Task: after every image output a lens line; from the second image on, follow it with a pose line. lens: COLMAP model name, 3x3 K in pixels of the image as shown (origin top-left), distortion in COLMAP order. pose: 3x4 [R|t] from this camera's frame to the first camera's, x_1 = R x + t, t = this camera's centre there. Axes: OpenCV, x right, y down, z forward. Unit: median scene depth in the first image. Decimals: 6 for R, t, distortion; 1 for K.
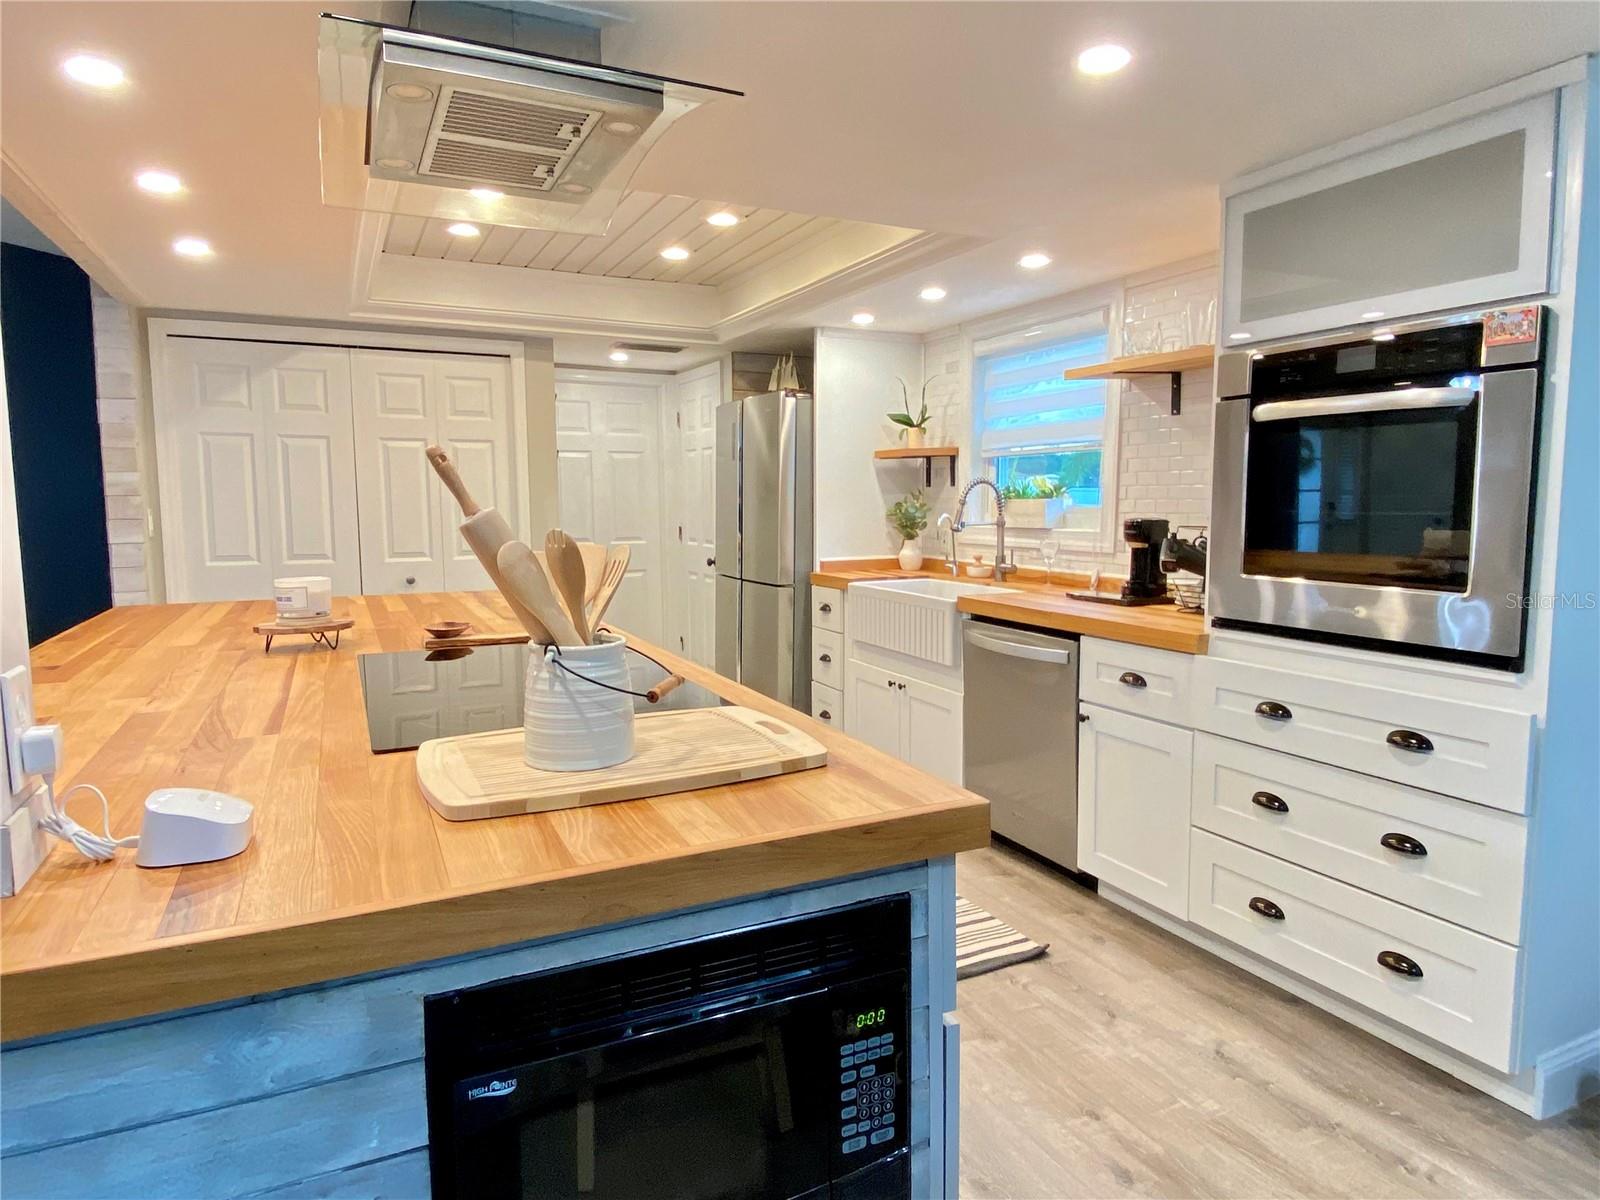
lens RADIAL K [[933.9, 0, 804.5], [0, 933.9, 582.6], [0, 0, 1]] dist [0.002756, 0.000532]
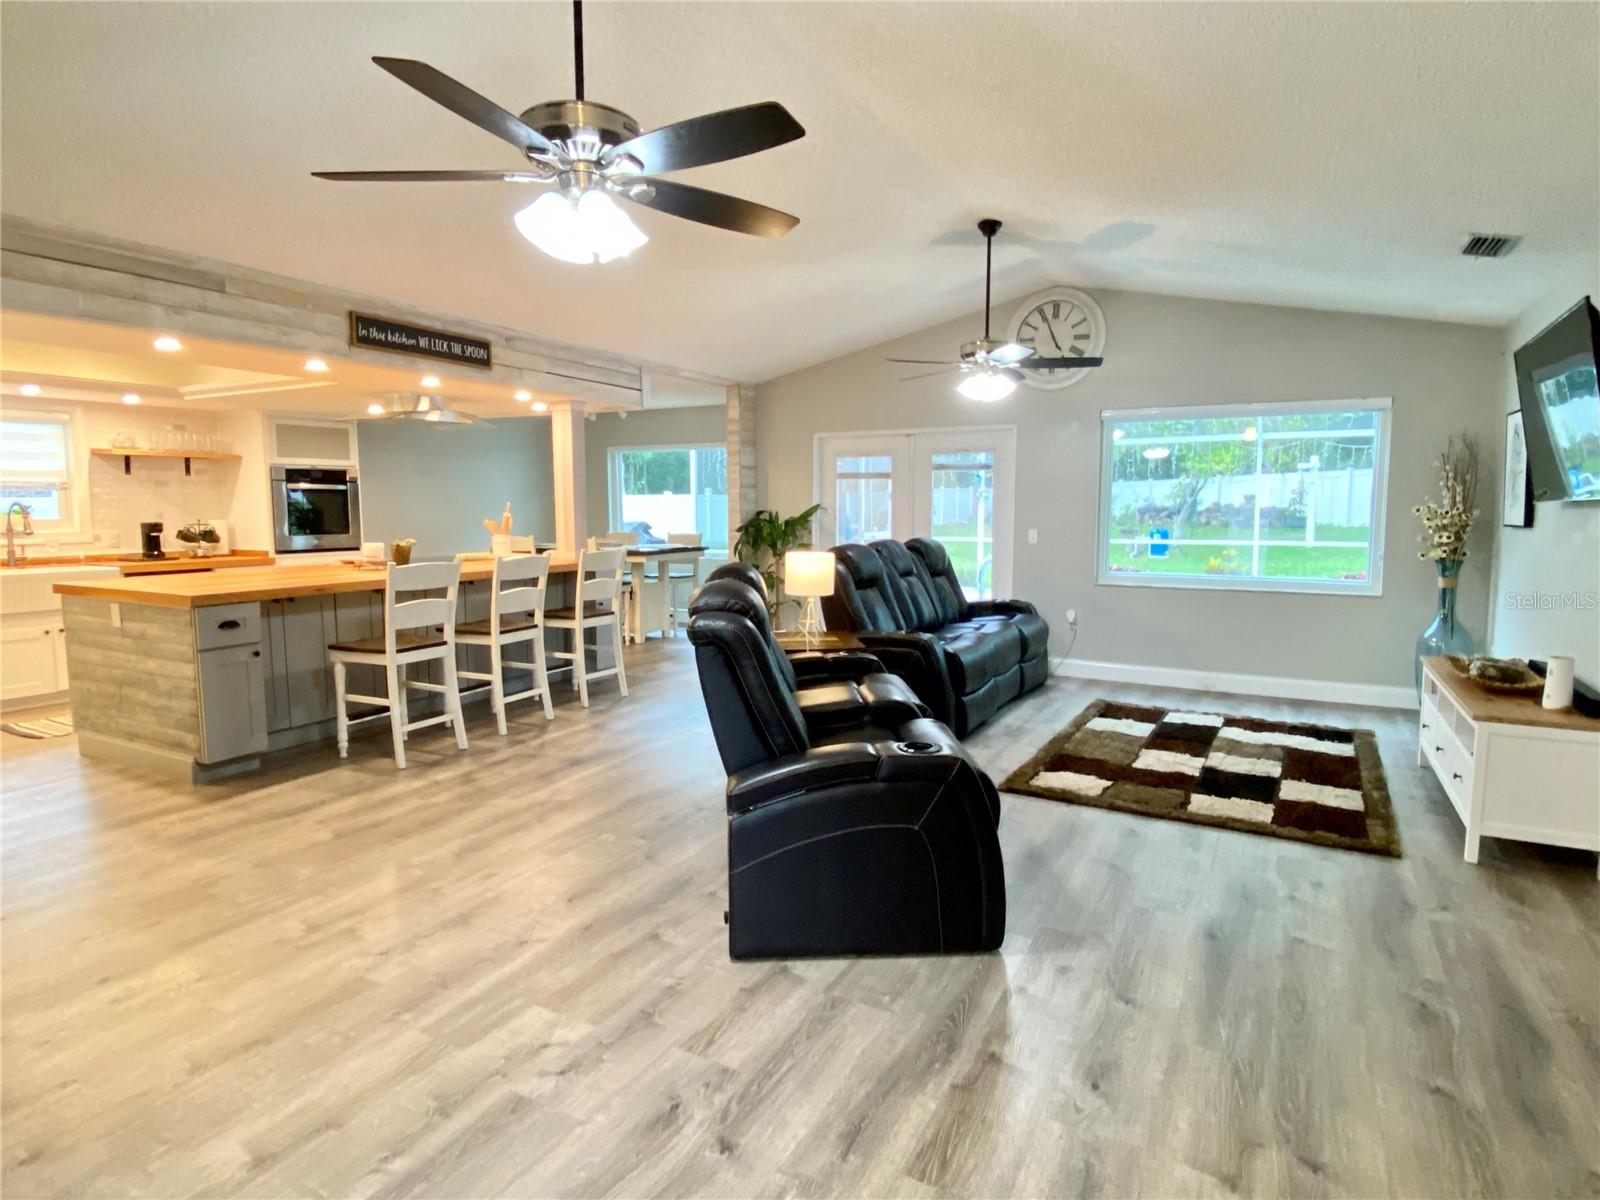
lens RADIAL K [[922.7, 0, 850.5], [0, 922.7, 605.3], [0, 0, 1]] dist [0.000699, -0.026045]
pose [[-0.603782, -0.080321, 0.793092, -2.589708], [0.075872, 0.984604, 0.157477, -0.099406], [-0.793530, 0.155255, -0.588392, 1.091032]]
